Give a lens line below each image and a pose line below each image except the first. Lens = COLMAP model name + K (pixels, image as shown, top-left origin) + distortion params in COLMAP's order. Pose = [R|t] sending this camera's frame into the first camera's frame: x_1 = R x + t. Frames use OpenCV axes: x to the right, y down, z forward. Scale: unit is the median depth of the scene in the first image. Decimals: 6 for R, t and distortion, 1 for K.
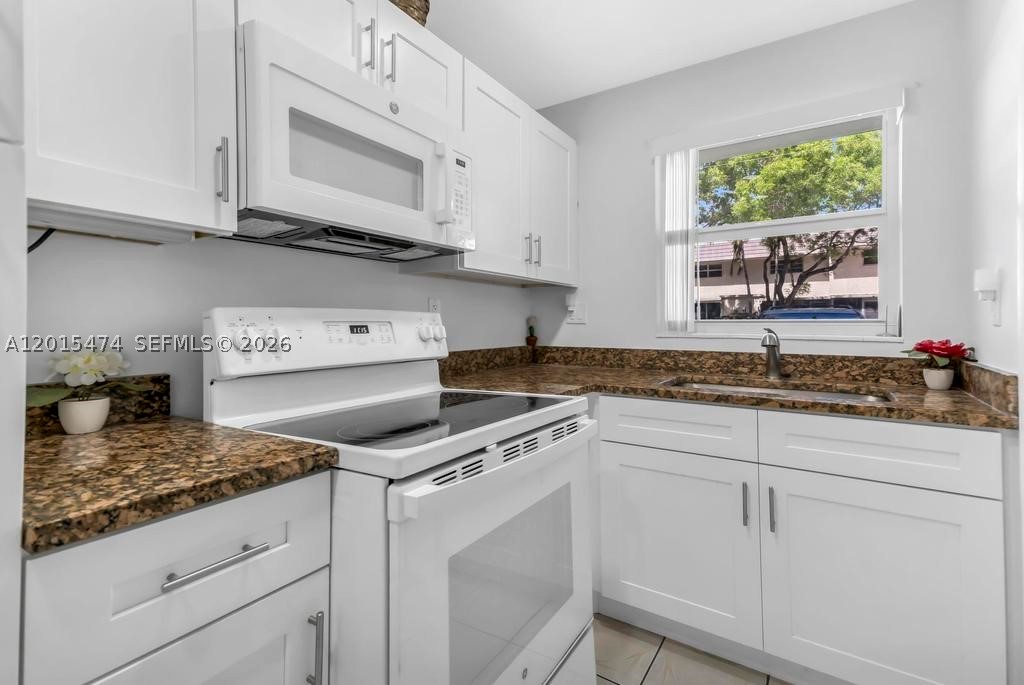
lens RADIAL K [[476.1, 0, 512.3], [0, 476.1, 316.4], [0, 0, 1]] dist [0.034582, -0.000062]
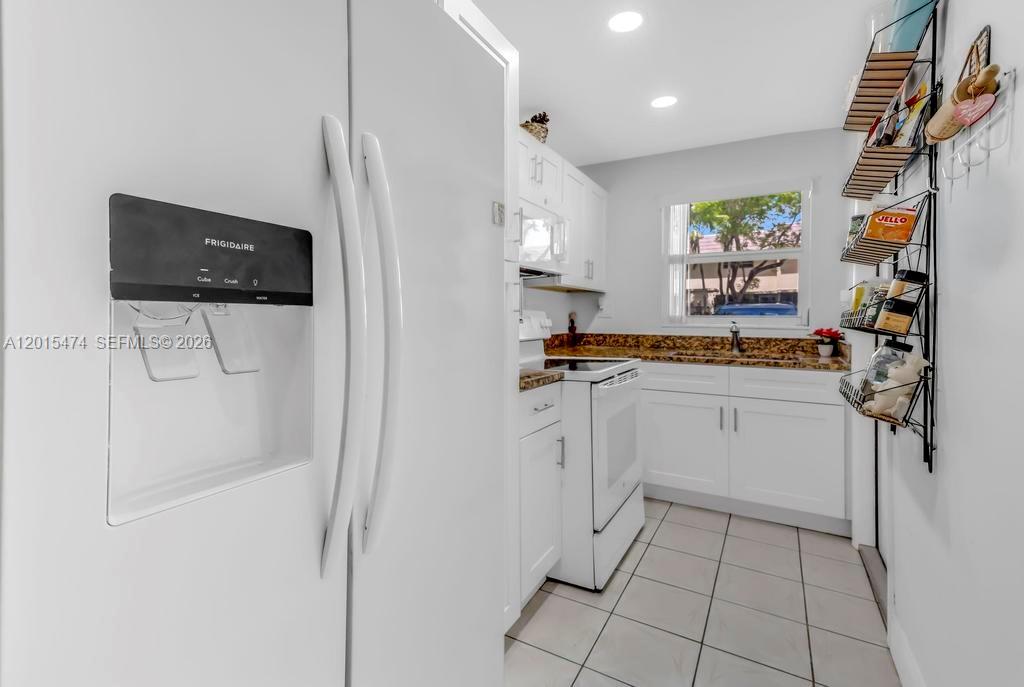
lens RADIAL K [[507.4, 0, 509.8], [0, 507.4, 318.7], [0, 0, 1]] dist [0.036469, 0.000221]
pose [[0.995028, 0.004001, 0.099519, -0.372589], [-0.006104, 0.999764, 0.020832, -0.014198], [-0.099413, -0.021335, 0.994818, -0.612361]]
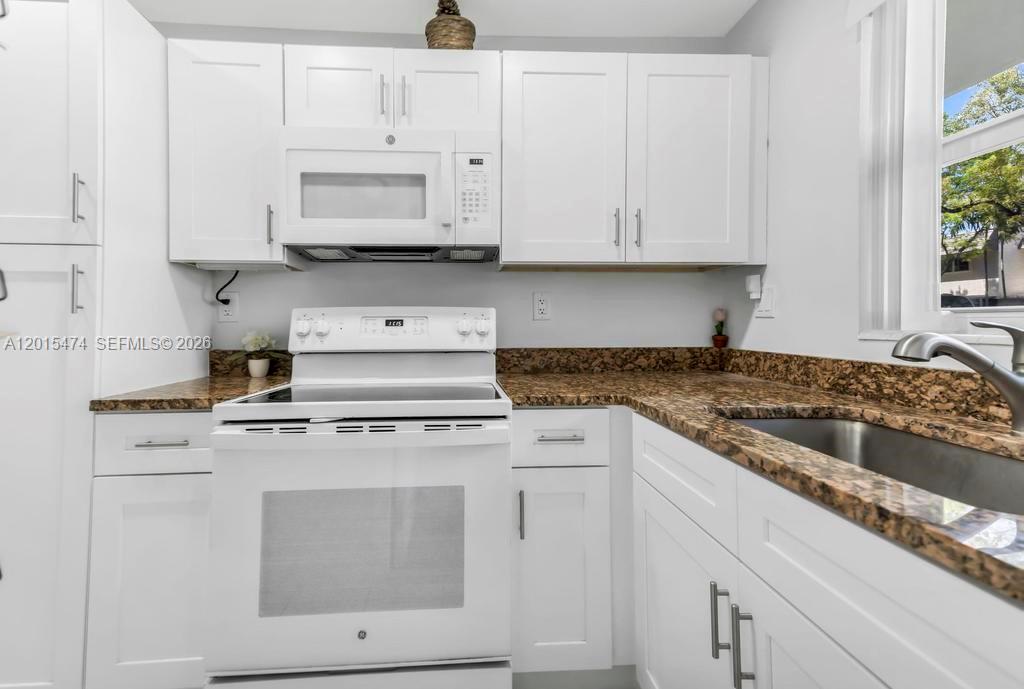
lens RADIAL K [[507.4, 0, 509.8], [0, 507.4, 319.7], [0, 0, 1]] dist [0.036469, 0.000221]
pose [[0.586310, -0.004995, -0.810071, 0.635660], [0.013368, 0.999904, 0.003510, 0.012377], [0.809976, -0.012887, 0.586321, 0.319441]]
